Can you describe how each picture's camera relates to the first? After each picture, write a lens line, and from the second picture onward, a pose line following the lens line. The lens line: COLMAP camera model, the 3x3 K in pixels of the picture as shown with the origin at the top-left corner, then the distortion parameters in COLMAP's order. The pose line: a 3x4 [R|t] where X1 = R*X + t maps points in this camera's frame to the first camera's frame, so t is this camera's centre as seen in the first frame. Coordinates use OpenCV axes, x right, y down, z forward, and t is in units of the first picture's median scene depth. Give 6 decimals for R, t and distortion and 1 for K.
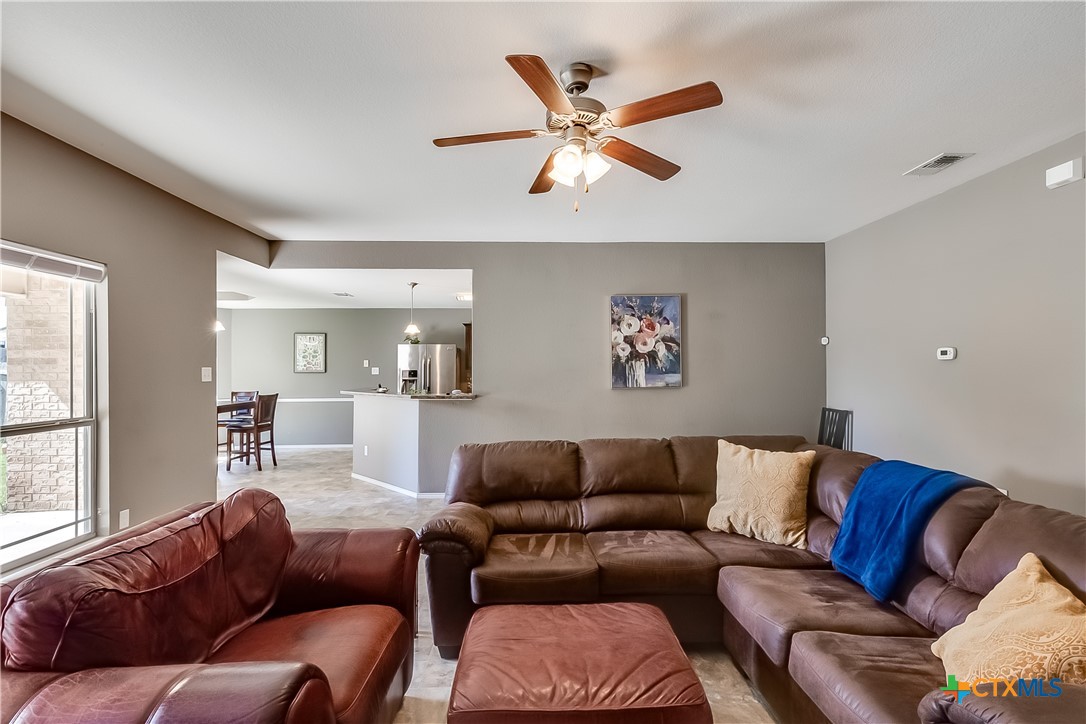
lens RADIAL K [[494.0, 0, 542.5], [0, 494.0, 378.2], [0, 0, 1]] dist [0.002778, -0.000709]
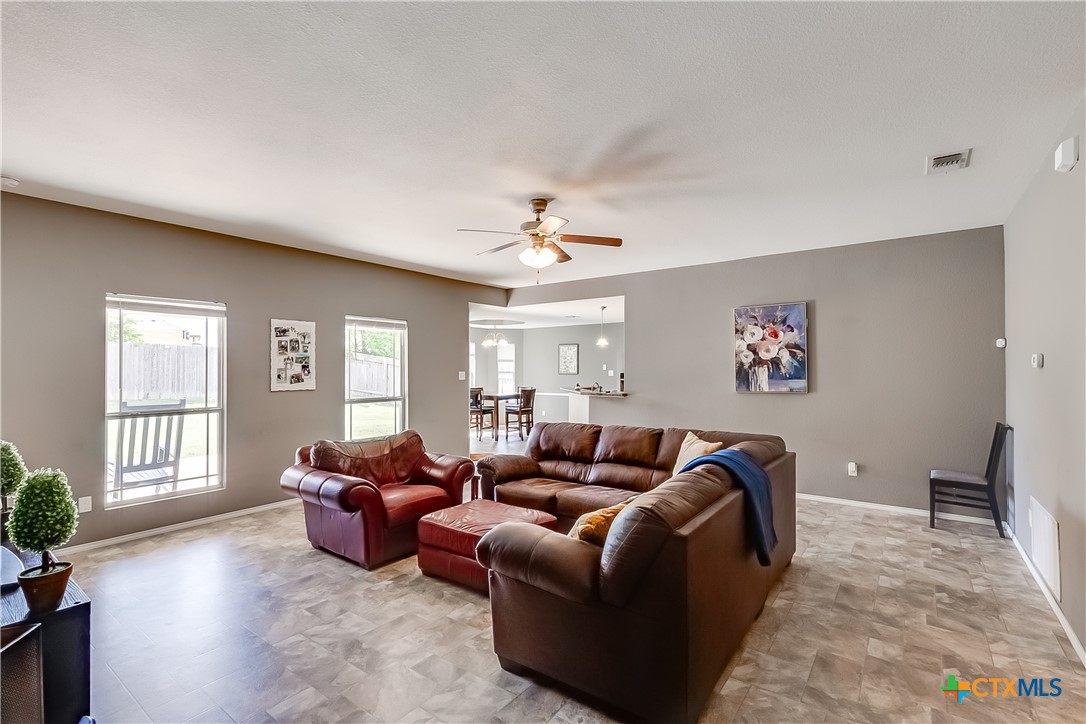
lens RADIAL K [[494.0, 0, 535.4], [0, 494.0, 388.5], [0, 0, 1]] dist [0.002778, -0.000709]
pose [[0.776875, 0.027238, -0.629065, 0.490690], [-0.014036, 0.999565, 0.025947, -0.009459], [0.629498, -0.011328, 0.776919, -0.142670]]
